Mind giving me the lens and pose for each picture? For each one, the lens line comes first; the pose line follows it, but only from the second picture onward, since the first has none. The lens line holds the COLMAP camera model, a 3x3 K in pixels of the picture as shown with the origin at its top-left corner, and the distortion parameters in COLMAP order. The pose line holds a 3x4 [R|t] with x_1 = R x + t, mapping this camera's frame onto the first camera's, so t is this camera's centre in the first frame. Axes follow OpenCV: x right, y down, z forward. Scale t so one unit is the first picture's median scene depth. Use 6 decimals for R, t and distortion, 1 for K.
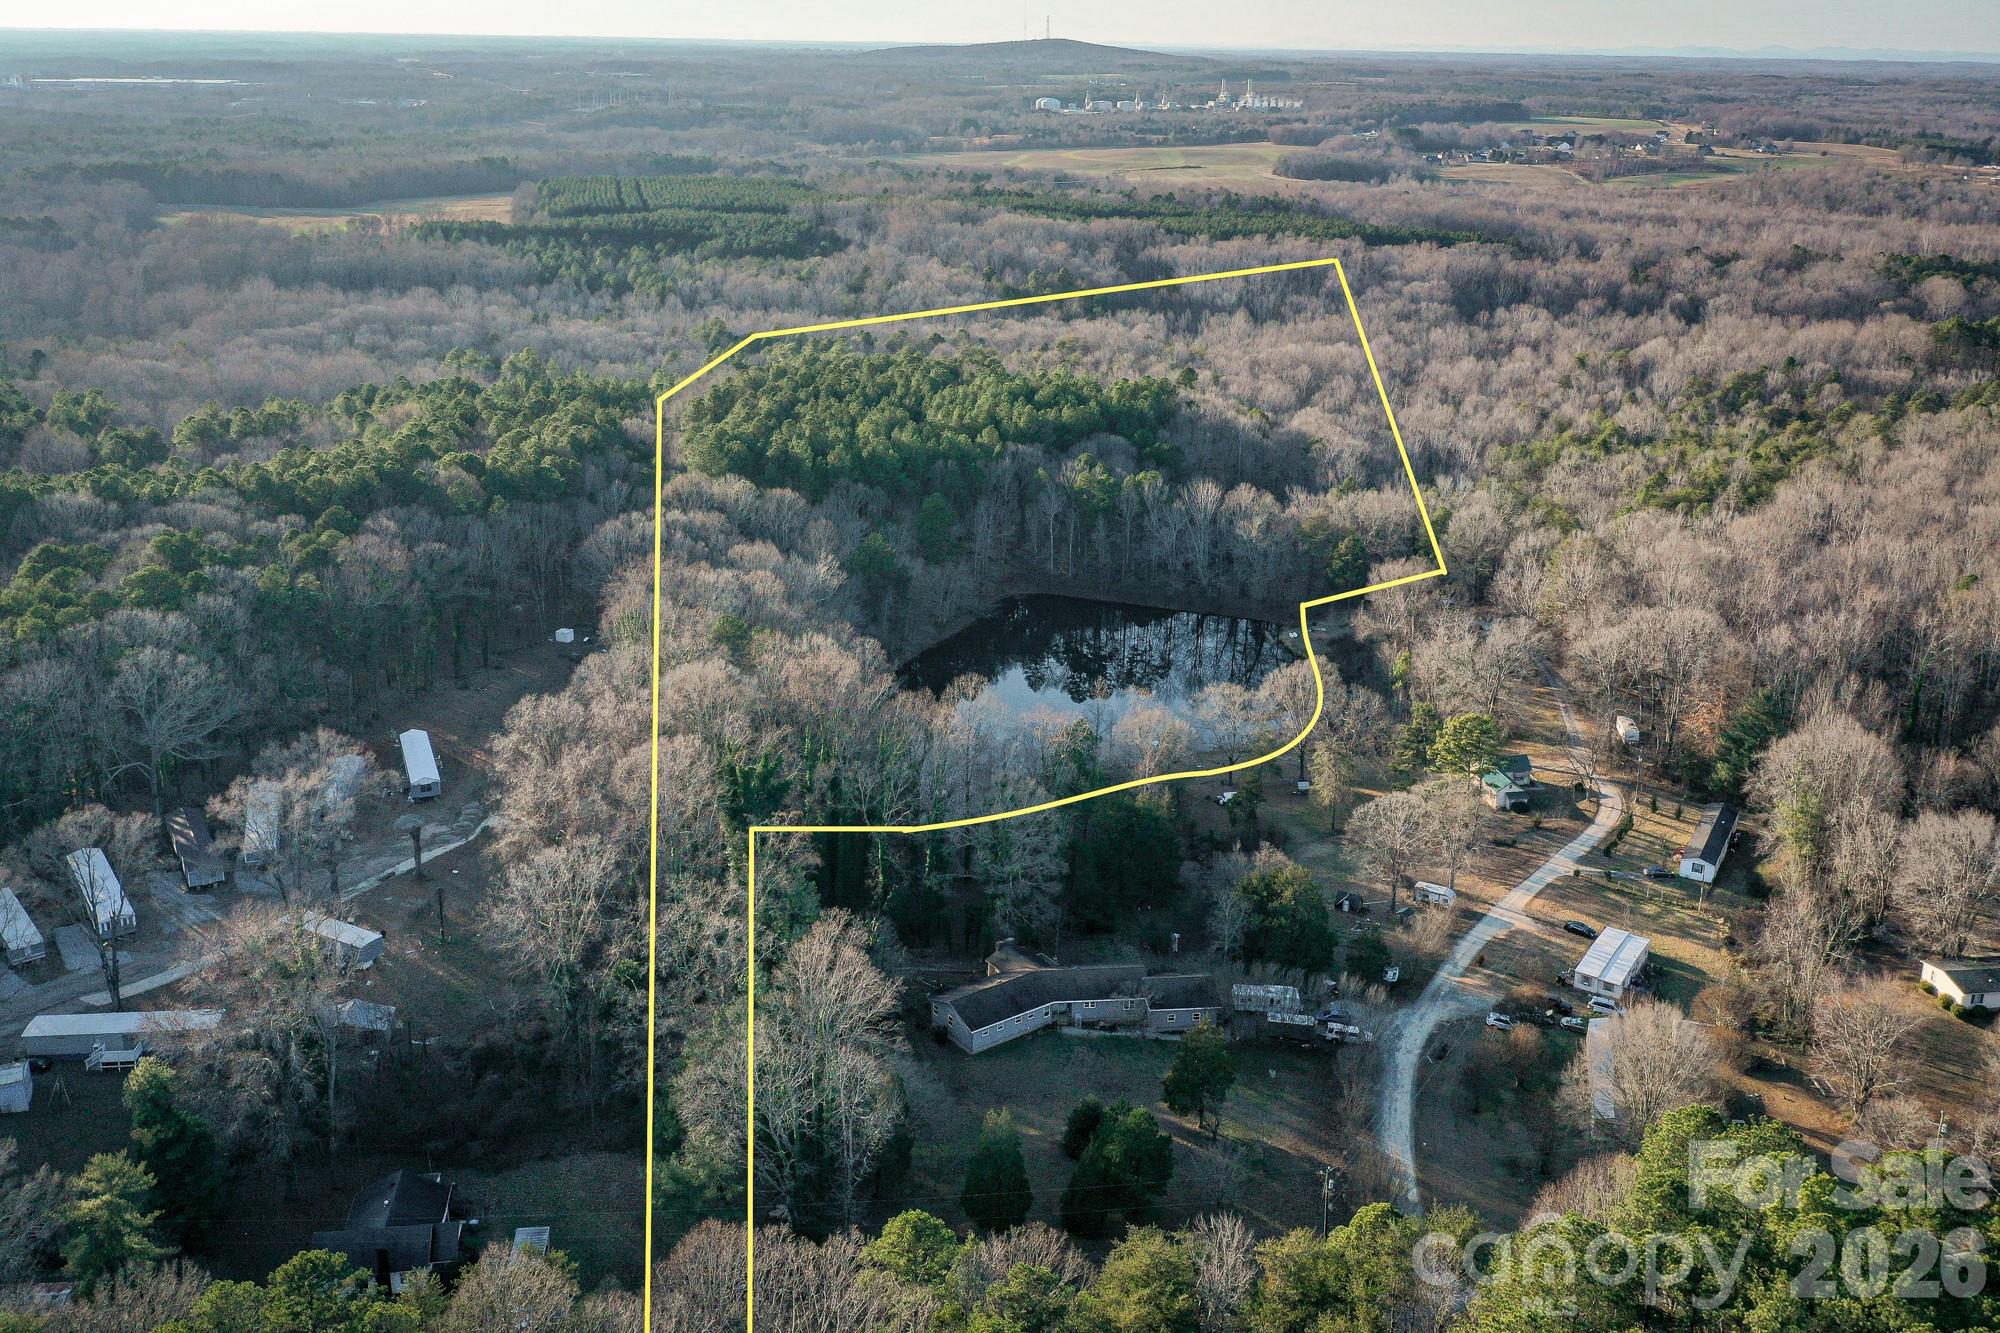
lens RADIAL K [[1751.8, 0, 1000.0], [0, 1751.8, 666.5], [0, 0, 1]] dist [-0.002766, 0.007137]
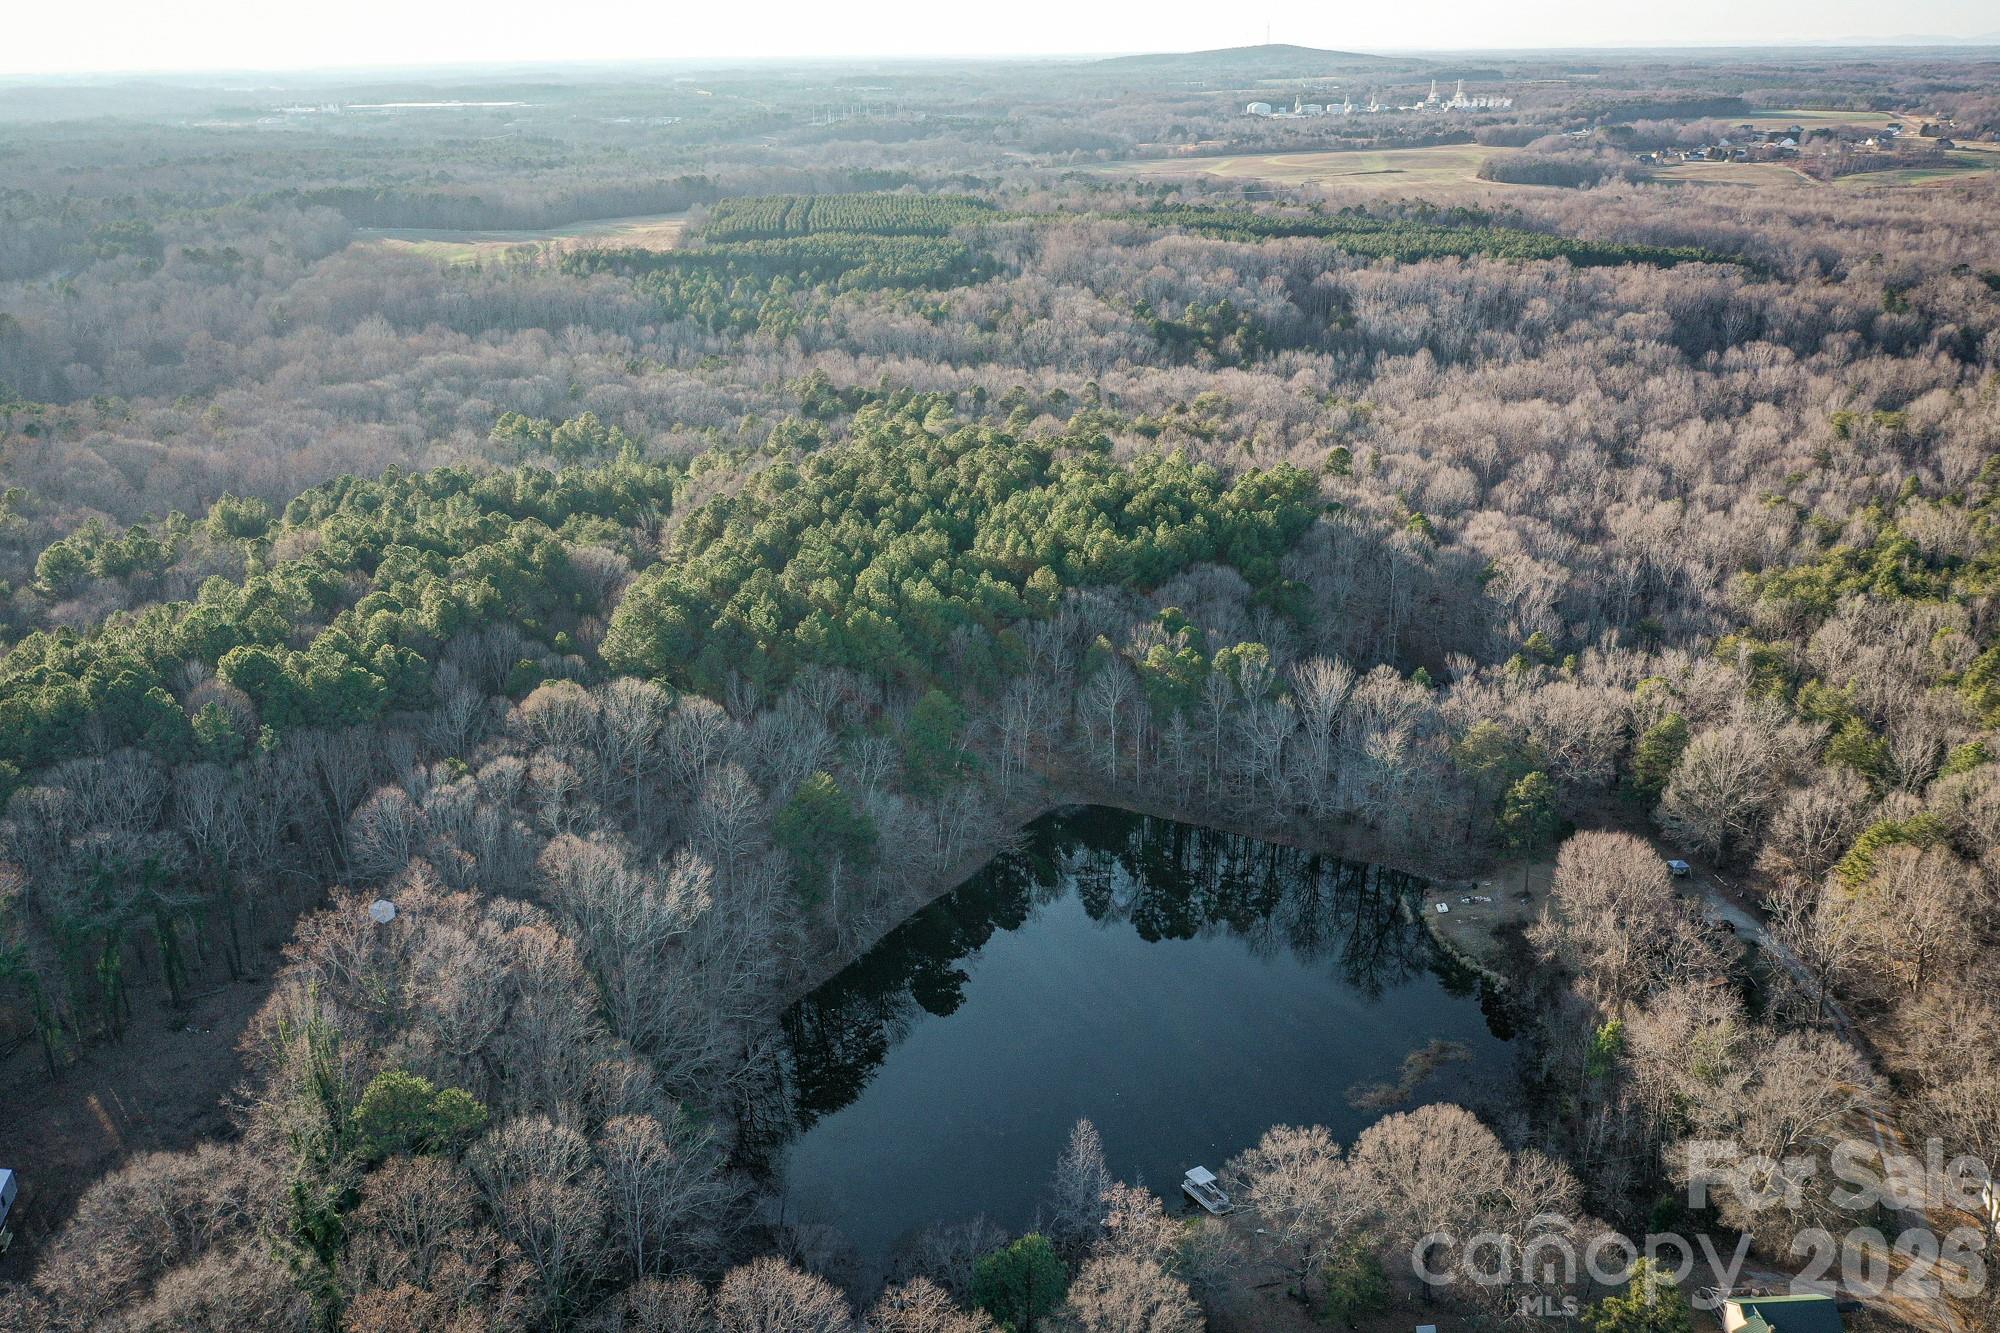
lens RADIAL K [[1562.2, 0, 1003.4], [0, 1562.2, 721.5], [0, 0, 1]] dist [-0.002740, 0.005380]
pose [[0.991014, 0.029231, -0.130524, 0.031512], [-0.021037, 0.997746, 0.063724, -0.054031], [0.132092, -0.060406, 0.989395, 0.157818]]
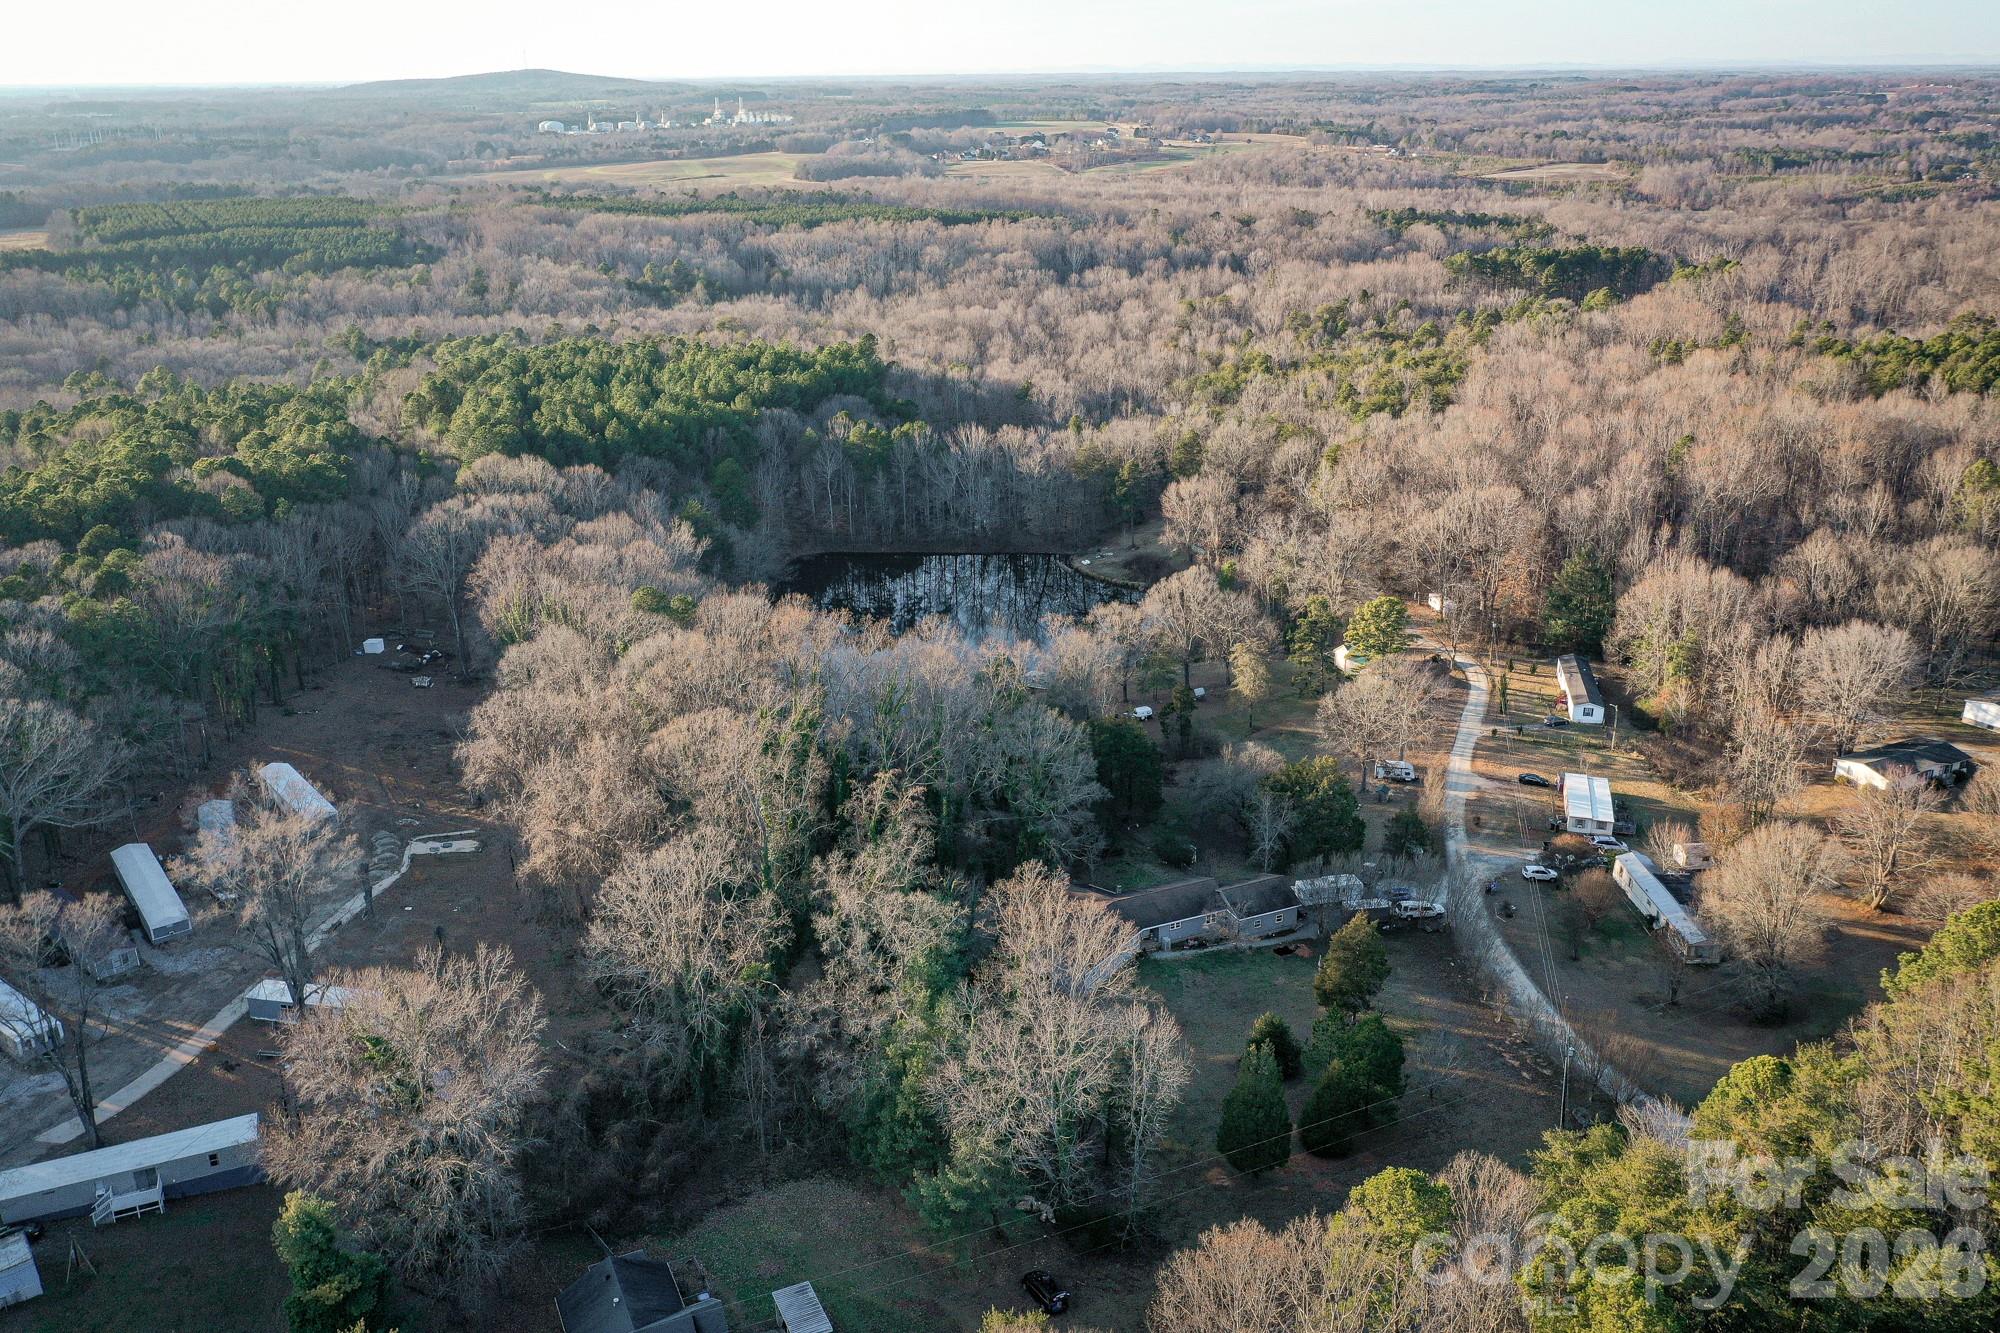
lens RADIAL K [[1562.2, 0, 1003.4], [0, 1562.2, 721.5], [0, 0, 1]] dist [-0.002740, 0.005380]
pose [[0.952641, -0.139100, 0.270419, -0.061952], [0.124818, 0.989750, 0.069400, 0.002276], [-0.277300, -0.032360, 0.960238, 0.048245]]
